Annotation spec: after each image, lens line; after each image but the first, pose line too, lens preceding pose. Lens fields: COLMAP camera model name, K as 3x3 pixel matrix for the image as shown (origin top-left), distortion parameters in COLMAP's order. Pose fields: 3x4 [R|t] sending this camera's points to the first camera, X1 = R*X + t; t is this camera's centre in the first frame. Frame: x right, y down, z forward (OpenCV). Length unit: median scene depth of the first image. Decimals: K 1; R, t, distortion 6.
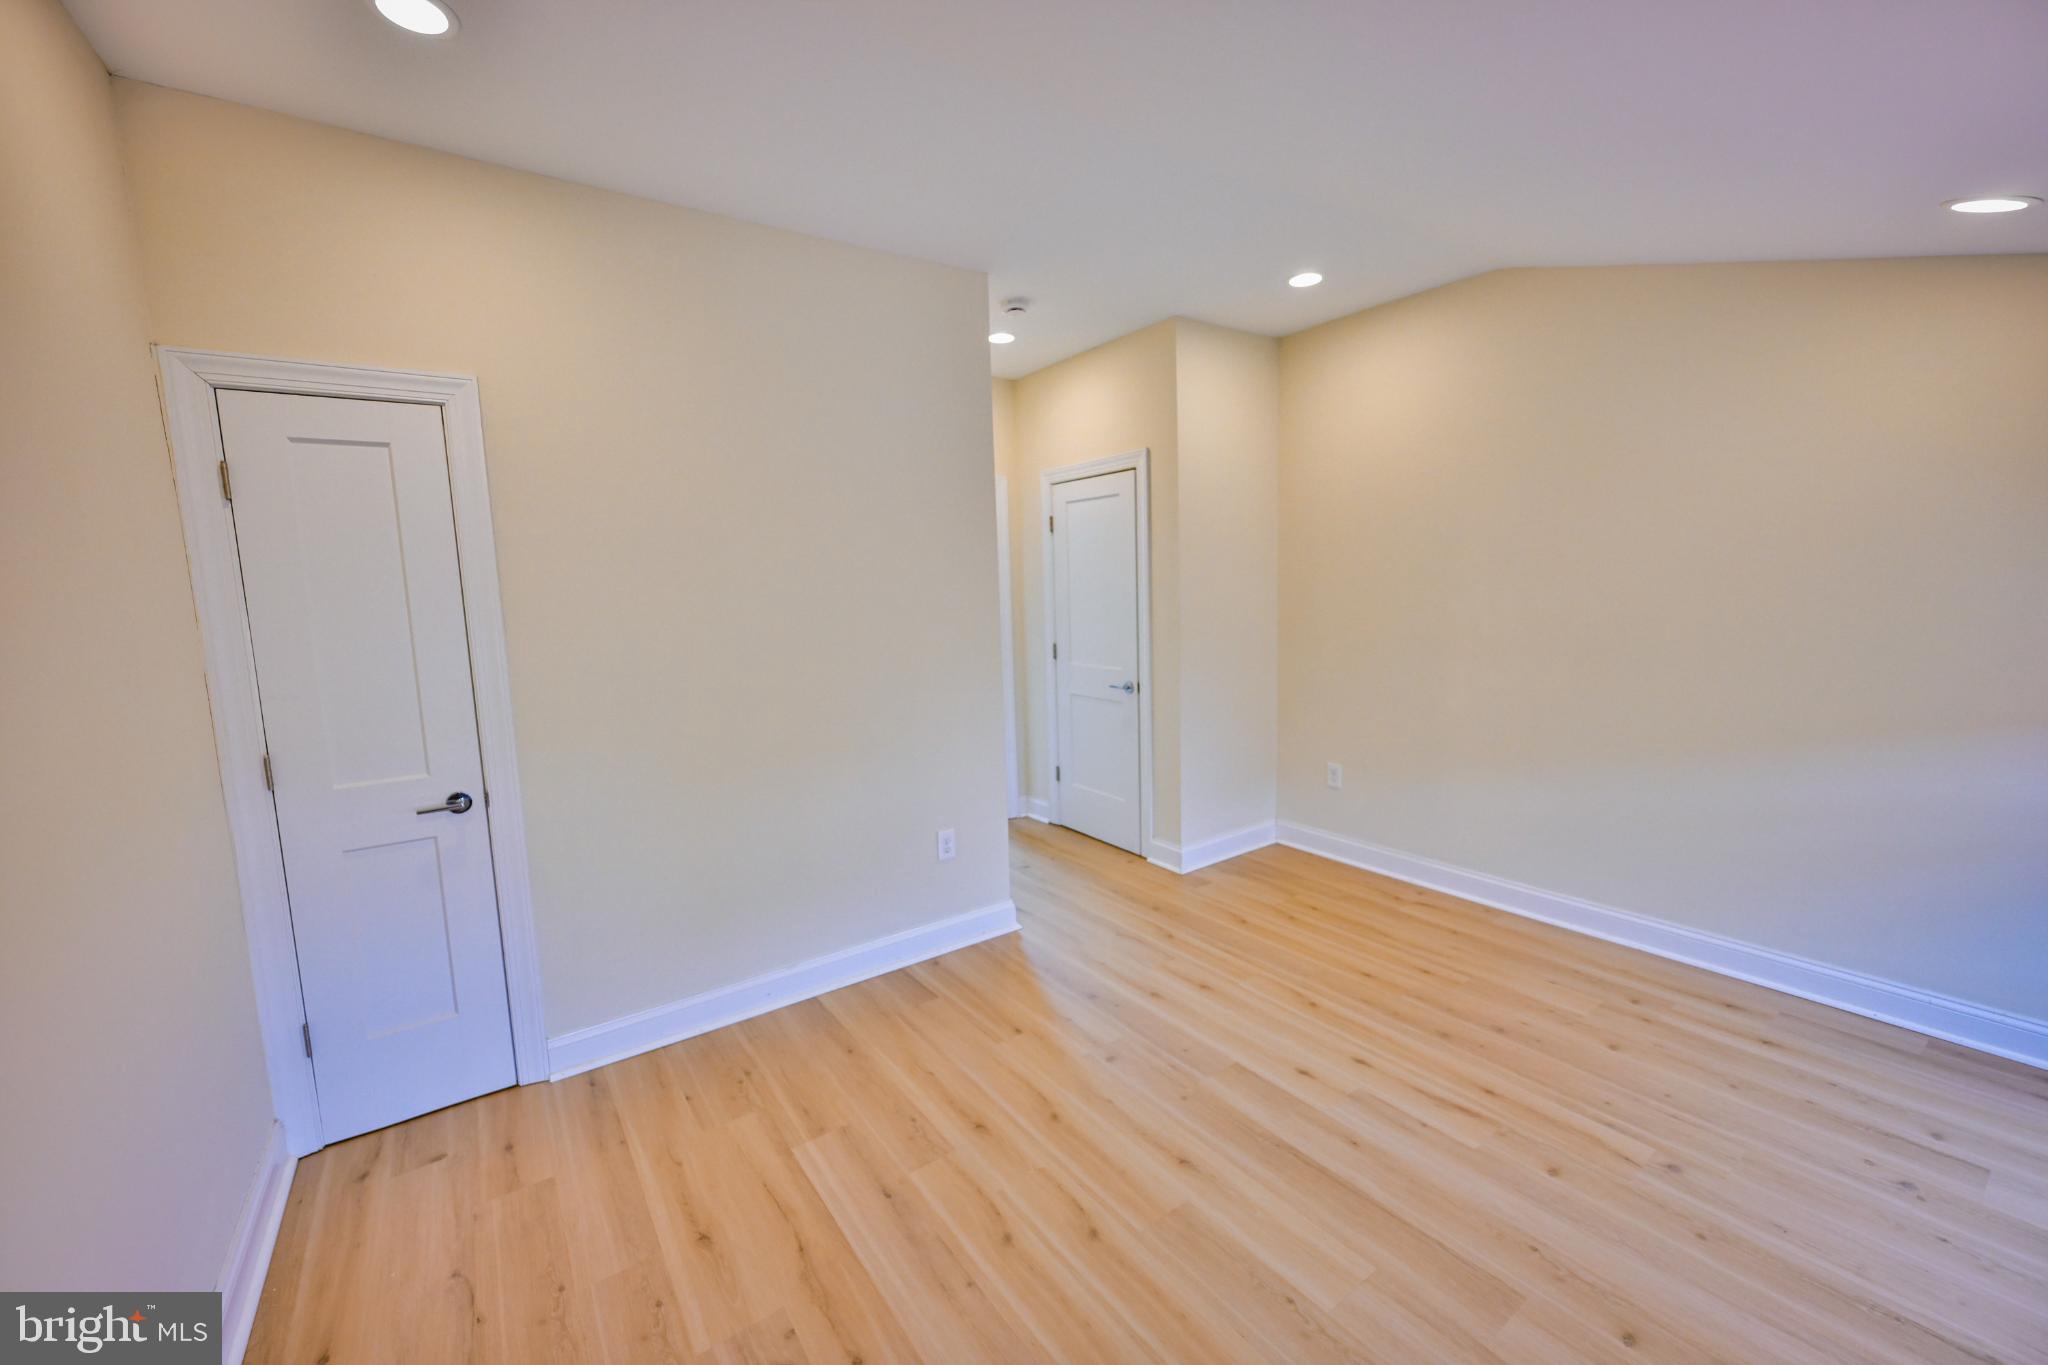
lens RADIAL K [[806.3, 0, 1013.7], [0, 806.3, 675.4], [0, 0, 1]] dist [-0.001485, -0.000107]
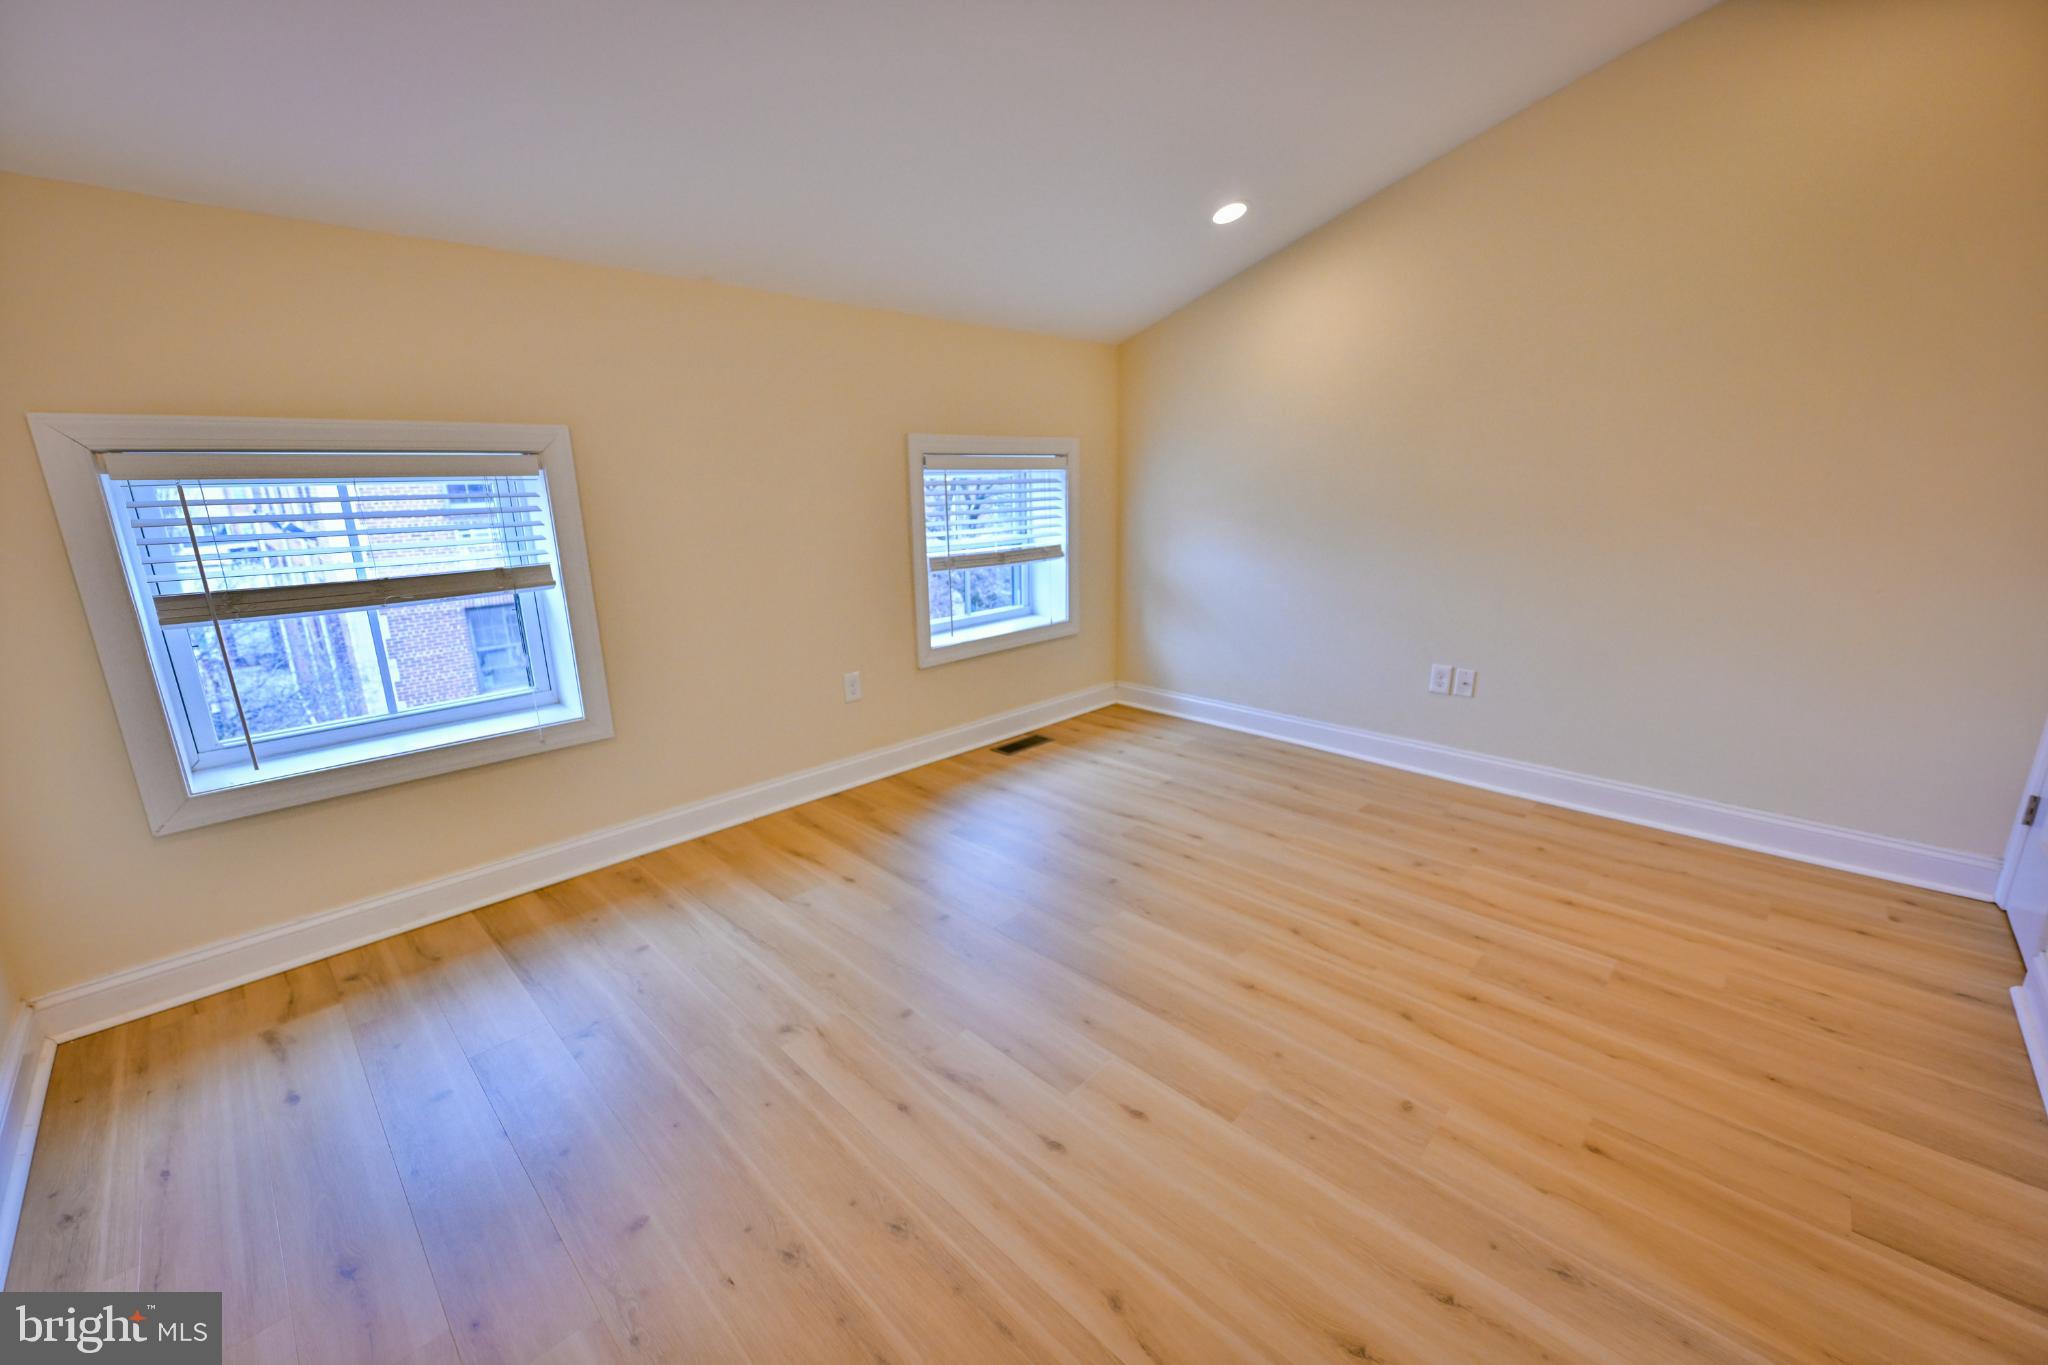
lens RADIAL K [[804.8, 0, 1020.1], [0, 804.8, 680.2], [0, 0, 1]] dist [-0.000791, 0.000184]
pose [[-0.980561, 0.096233, -0.170997, 0.566257], [0.027608, 0.930468, 0.365330, -0.125923], [0.194264, 0.353508, -0.915038, 1.550198]]
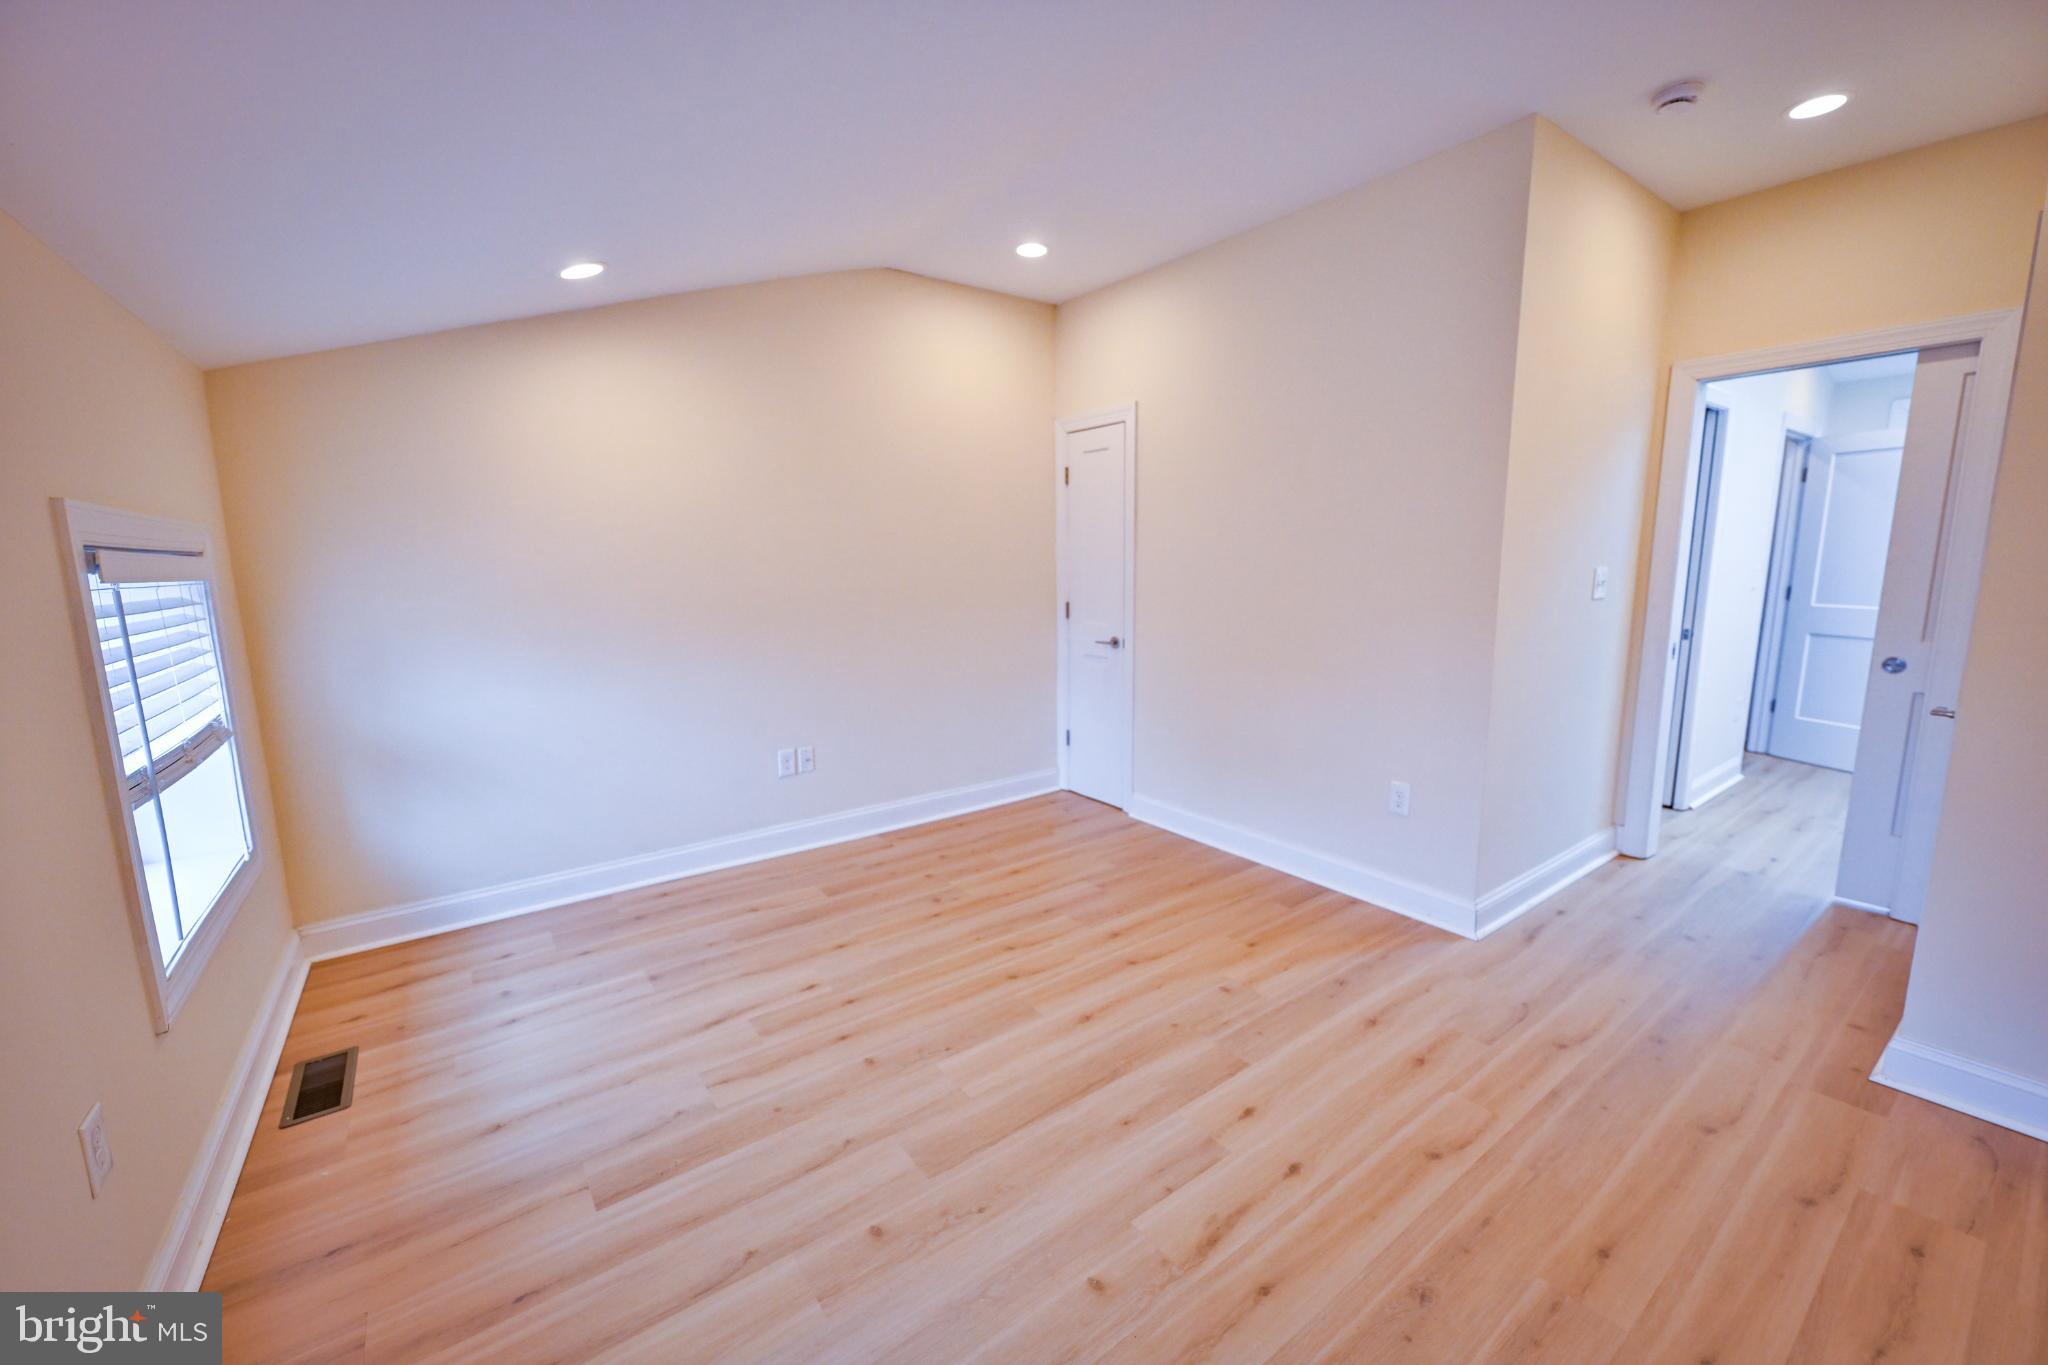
lens RADIAL K [[804.8, 0, 1020.1], [0, 804.8, 680.2], [0, 0, 1]] dist [-0.000791, 0.000184]
pose [[0.026732, 0.183598, -0.982638, 1.123359], [-0.103766, 0.978189, 0.179944, -0.065227], [0.994242, 0.097155, 0.045200, 0.715689]]
